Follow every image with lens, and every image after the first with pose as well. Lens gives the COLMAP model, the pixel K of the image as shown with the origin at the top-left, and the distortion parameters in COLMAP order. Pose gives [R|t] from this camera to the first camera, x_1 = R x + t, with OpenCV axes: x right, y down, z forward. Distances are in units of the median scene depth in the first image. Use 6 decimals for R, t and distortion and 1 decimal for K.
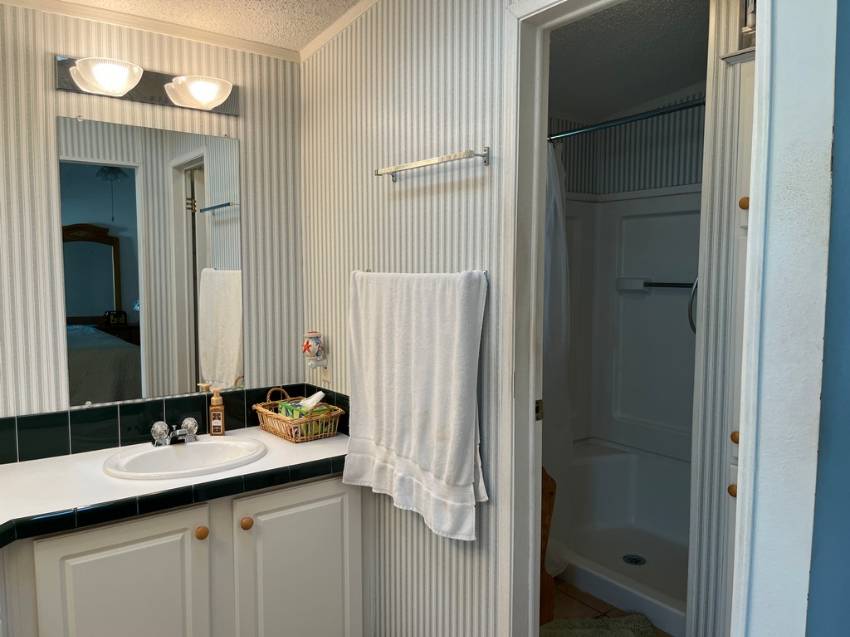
lens RADIAL K [[664.6, 0, 429.7], [0, 664.6, 312.7], [0, 0, 1]] dist [0.056150, -0.025329]
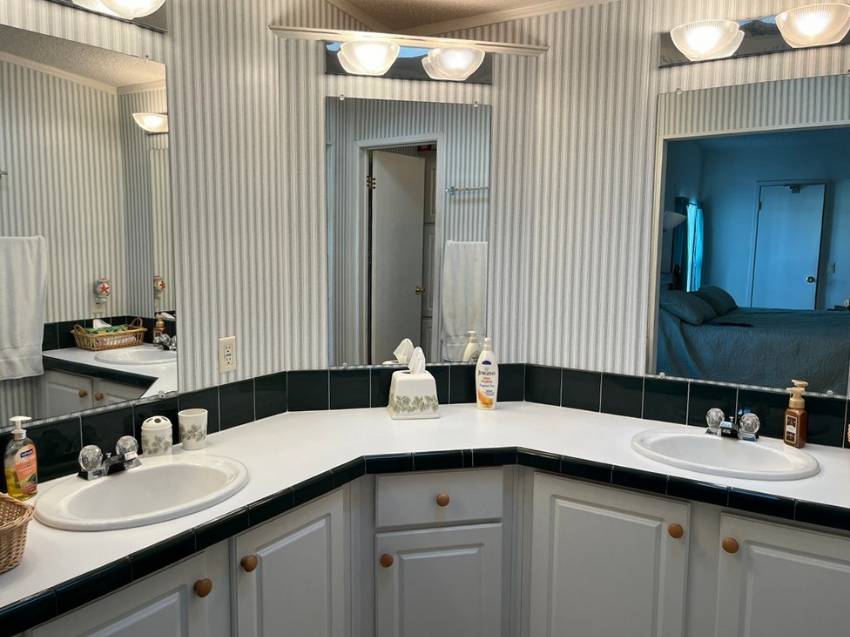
lens RADIAL K [[664.6, 0, 426.9], [0, 664.6, 323.6], [0, 0, 1]] dist [0.056150, -0.025329]
pose [[0.393691, 0.117306, -0.911727, 0.284936], [-0.080632, 0.992408, 0.092869, -0.008478], [0.915700, 0.036952, 0.400161, 0.270666]]
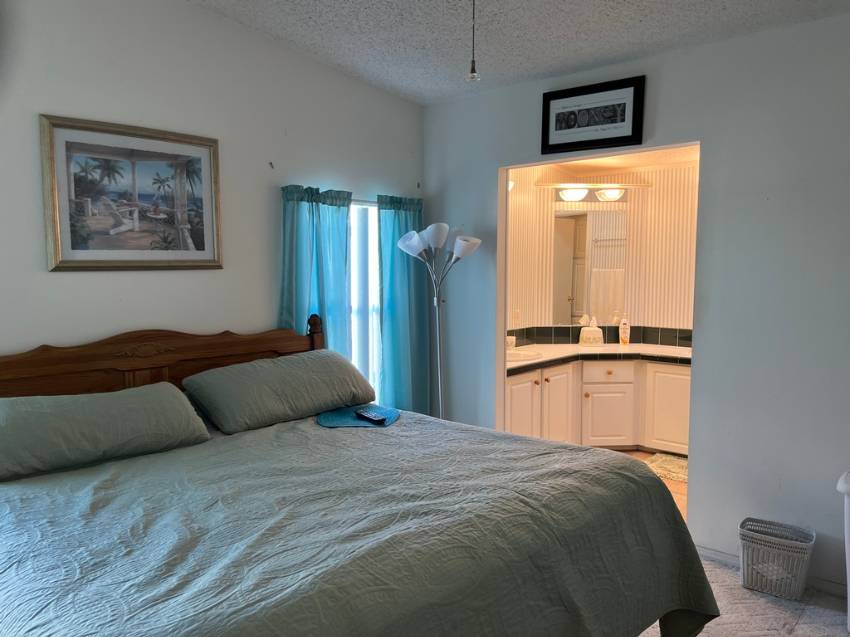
lens RADIAL K [[664.6, 0, 426.6], [0, 664.6, 315.4], [0, 0, 1]] dist [0.056150, -0.025329]
pose [[0.252930, 0.076861, -0.964427, 1.565354], [-0.080611, 0.995047, 0.058161, 0.032840], [0.964121, 0.063033, 0.257873, -0.568649]]
